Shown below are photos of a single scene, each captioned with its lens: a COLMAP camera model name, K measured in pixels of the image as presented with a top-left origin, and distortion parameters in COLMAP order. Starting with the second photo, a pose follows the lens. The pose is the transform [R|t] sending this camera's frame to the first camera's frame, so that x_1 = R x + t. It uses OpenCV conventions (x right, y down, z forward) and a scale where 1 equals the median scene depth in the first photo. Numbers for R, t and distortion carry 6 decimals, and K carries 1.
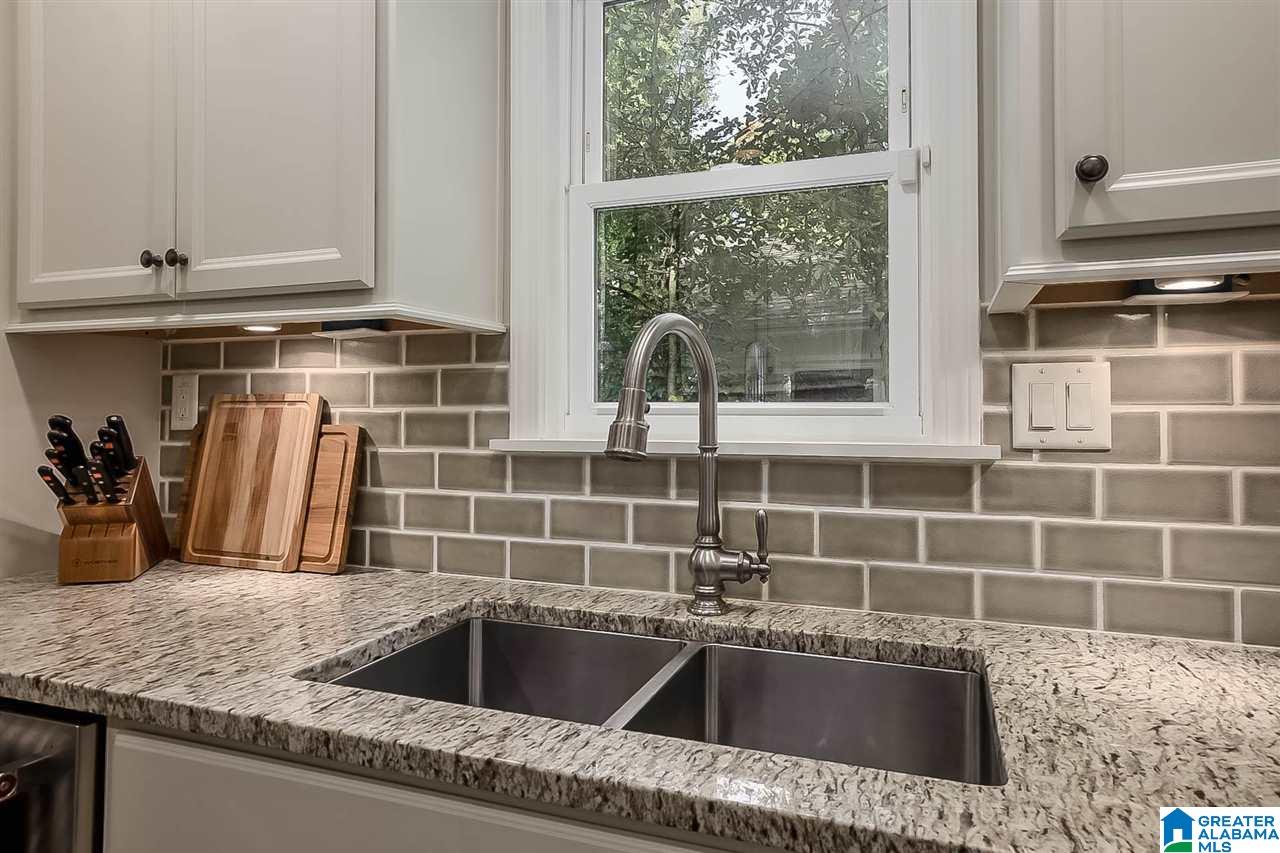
lens RADIAL K [[780.4, 0, 639.7], [0, 780.4, 398.9], [0, 0, 1]] dist [-0.000206, -0.000619]
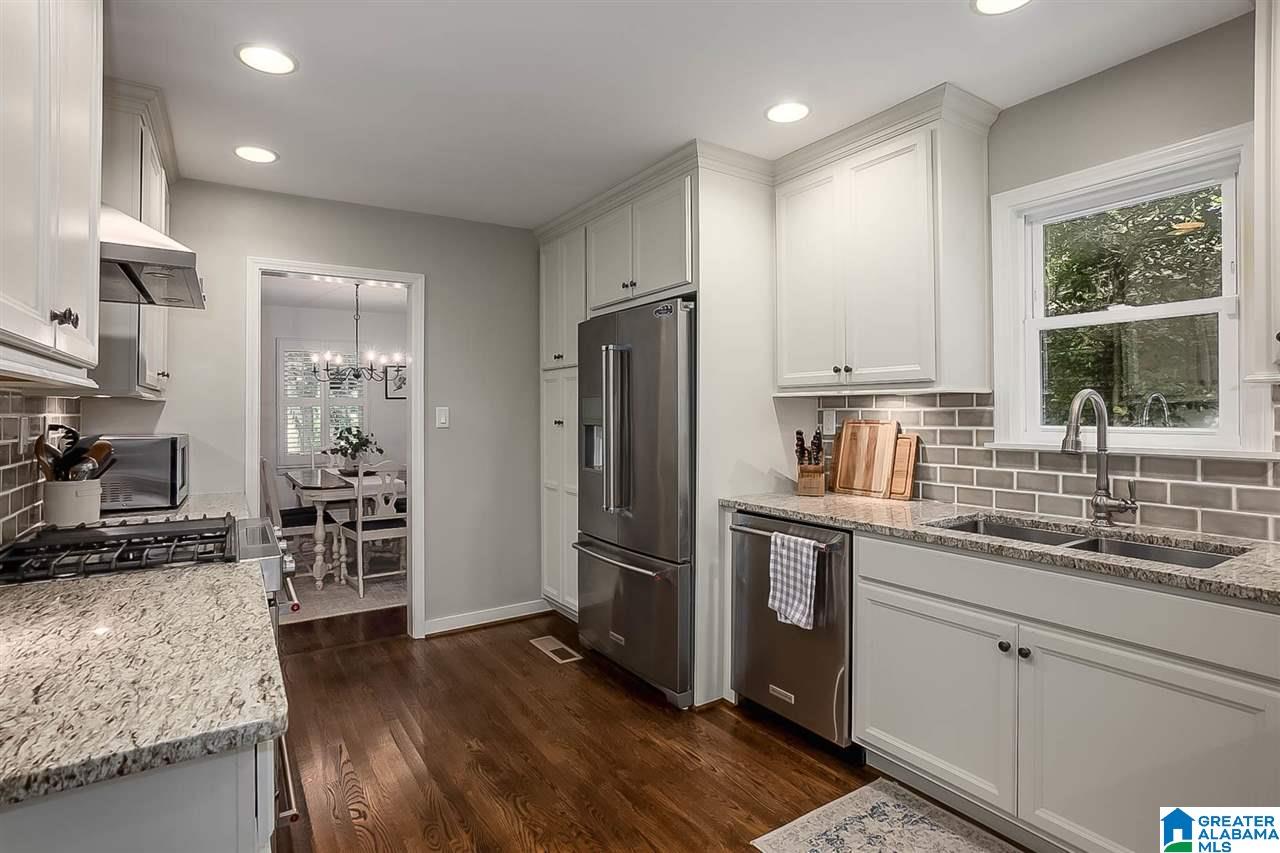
lens RADIAL K [[611.0, 0, 640.6], [0, 611.0, 411.6], [0, 0, 1]] dist [-0.054047, 0.024419]
pose [[0.793168, -0.007247, -0.608959, 0.067368], [0.014803, 0.999863, 0.007382, -0.060137], [0.608823, -0.014869, 0.793167, -0.893251]]
